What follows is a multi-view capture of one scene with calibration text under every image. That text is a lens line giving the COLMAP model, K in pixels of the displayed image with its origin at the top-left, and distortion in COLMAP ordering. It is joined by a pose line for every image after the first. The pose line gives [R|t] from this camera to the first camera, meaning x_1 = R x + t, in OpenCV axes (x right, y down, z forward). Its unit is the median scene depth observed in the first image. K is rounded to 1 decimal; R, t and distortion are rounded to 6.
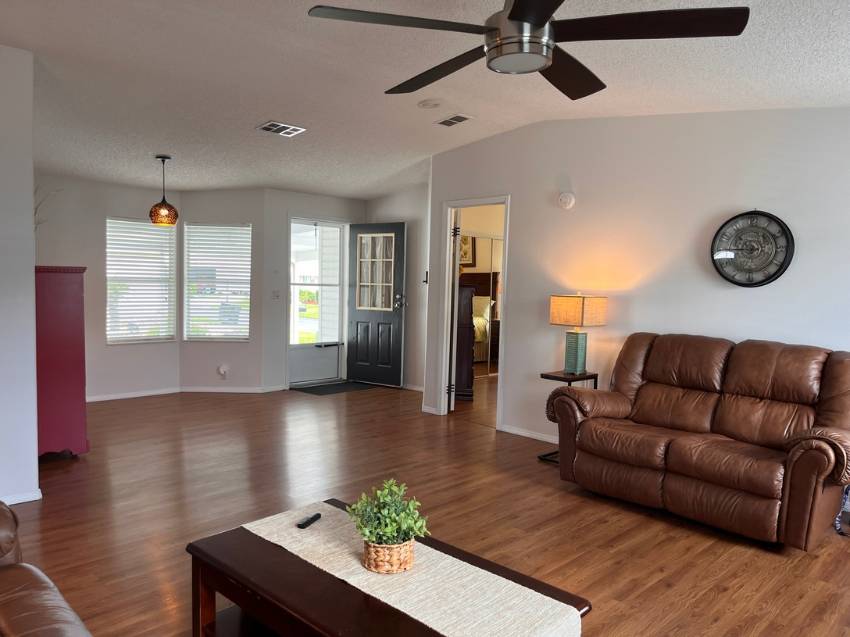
lens RADIAL K [[642.0, 0, 429.1], [0, 642.0, 322.0], [0, 0, 1]] dist [0.091011, -0.129721]
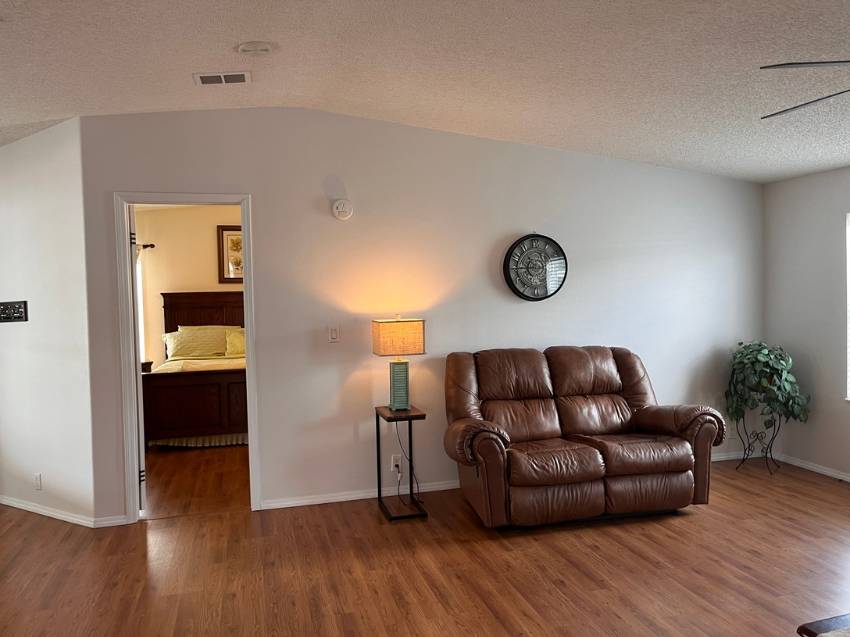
lens RADIAL K [[652.1, 0, 436.2], [0, 652.1, 319.8], [0, 0, 1]] dist [0.058053, -0.075238]
pose [[0.500257, -0.076583, 0.862484, -0.556451], [0.096555, 0.994802, 0.032328, -0.071161], [-0.860477, 0.067105, 0.505051, 0.566198]]
